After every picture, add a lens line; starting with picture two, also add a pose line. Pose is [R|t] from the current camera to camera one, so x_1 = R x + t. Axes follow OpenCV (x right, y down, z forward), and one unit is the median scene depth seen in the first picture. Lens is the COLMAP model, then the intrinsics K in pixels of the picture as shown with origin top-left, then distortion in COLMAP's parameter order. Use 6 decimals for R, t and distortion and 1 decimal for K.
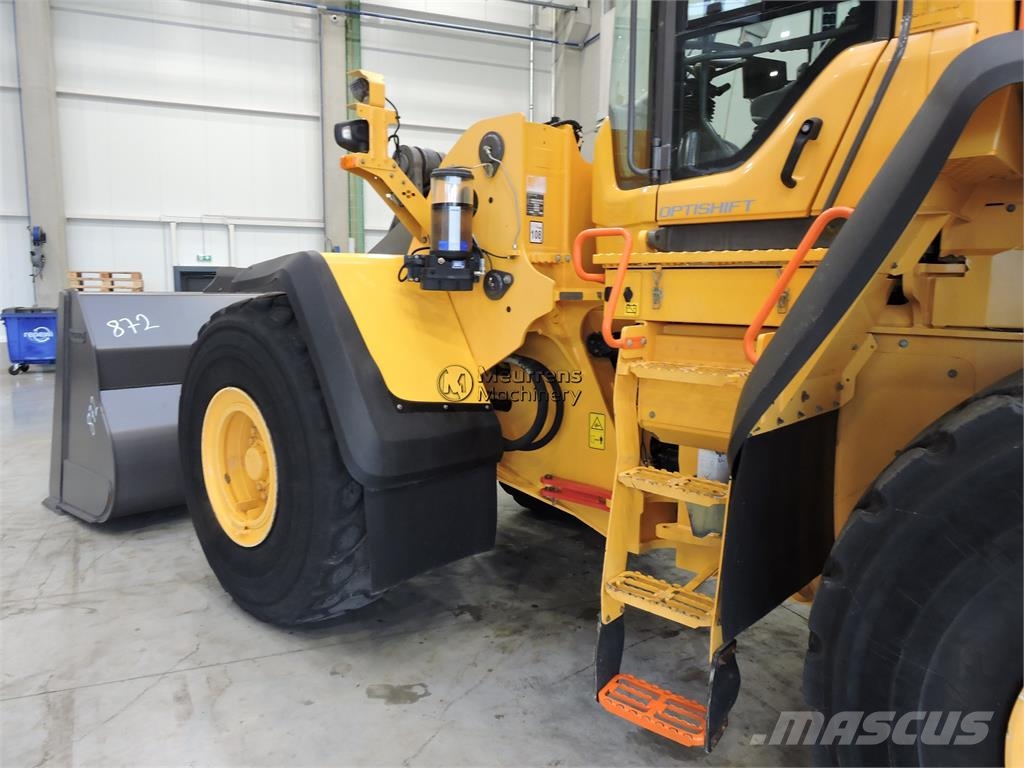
lens RADIAL K [[729.0, 0, 514.7], [0, 729.0, 383.9], [0, 0, 1]] dist [0.001238, -0.002673]
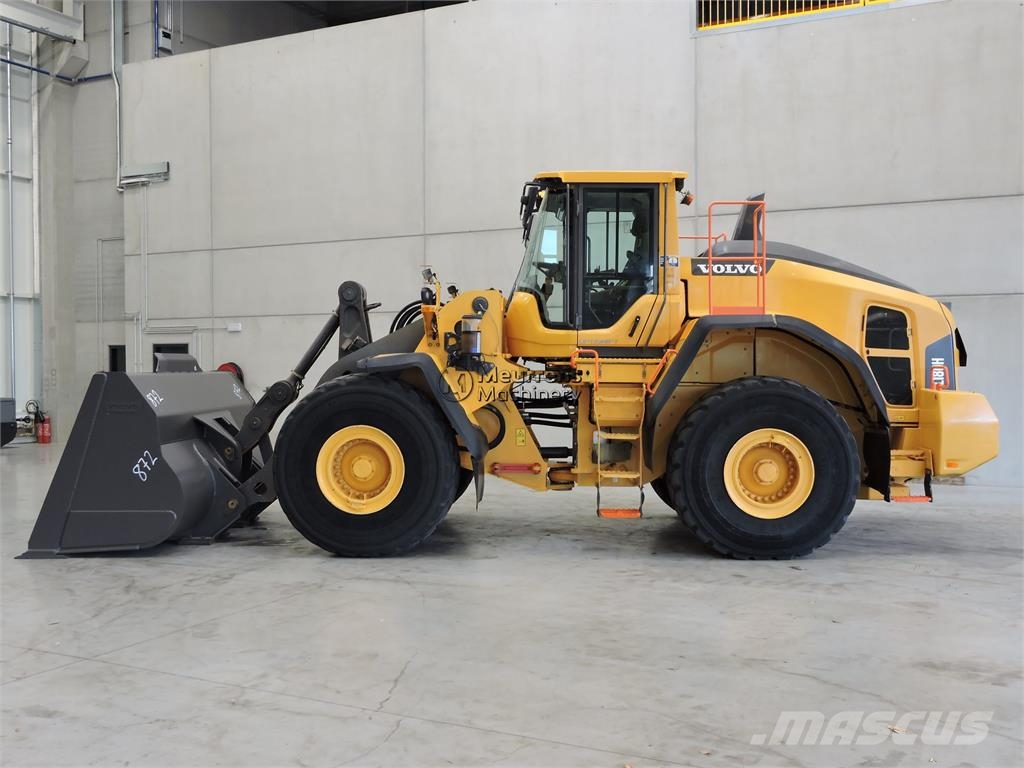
lens RADIAL K [[1056.9, 0, 514.8], [0, 1056.9, 390.3], [0, 0, 1]] dist [-0.047255, 0.115484]
pose [[0.755024, -0.021749, 0.655337, -2.058666], [0.085196, 0.994231, -0.065159, 0.138703], [-0.650139, 0.105028, 0.752521, -1.405000]]
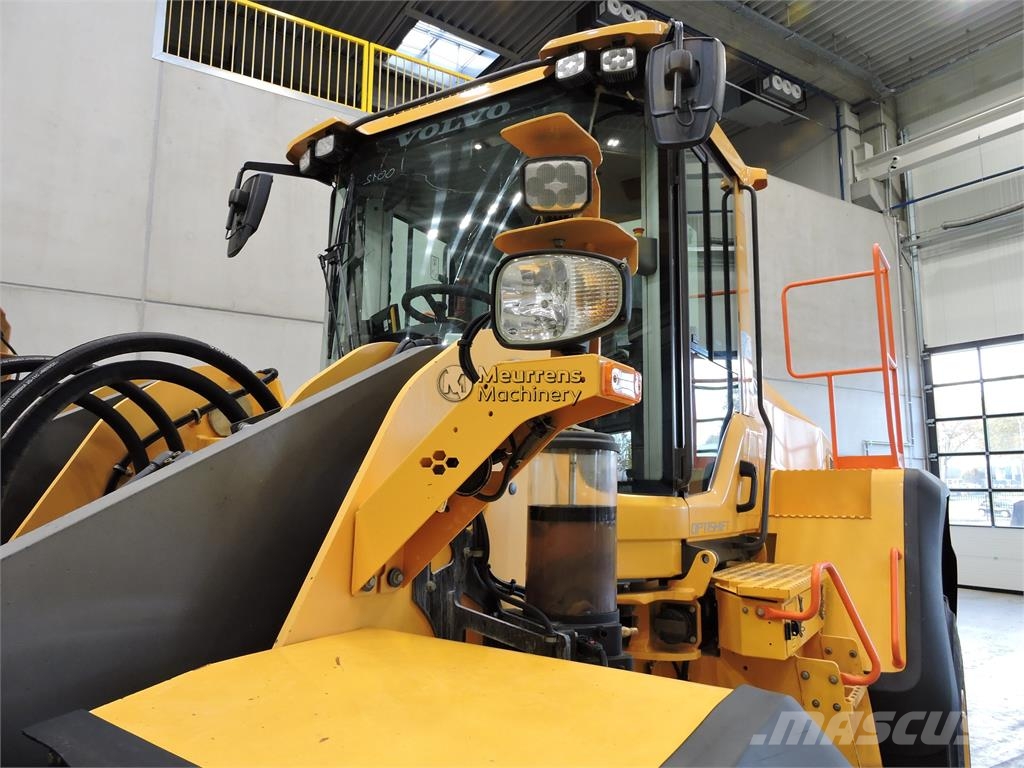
lens RADIAL K [[732.6, 0, 515.9], [0, 732.6, 383.7], [0, 0, 1]] dist [-0.006552, 0.003802]
pose [[-0.183315, 0.129198, 0.974527, -0.562742], [0.113808, 0.987450, -0.109503, -0.284174], [-0.976444, 0.090835, -0.195718, 1.155026]]
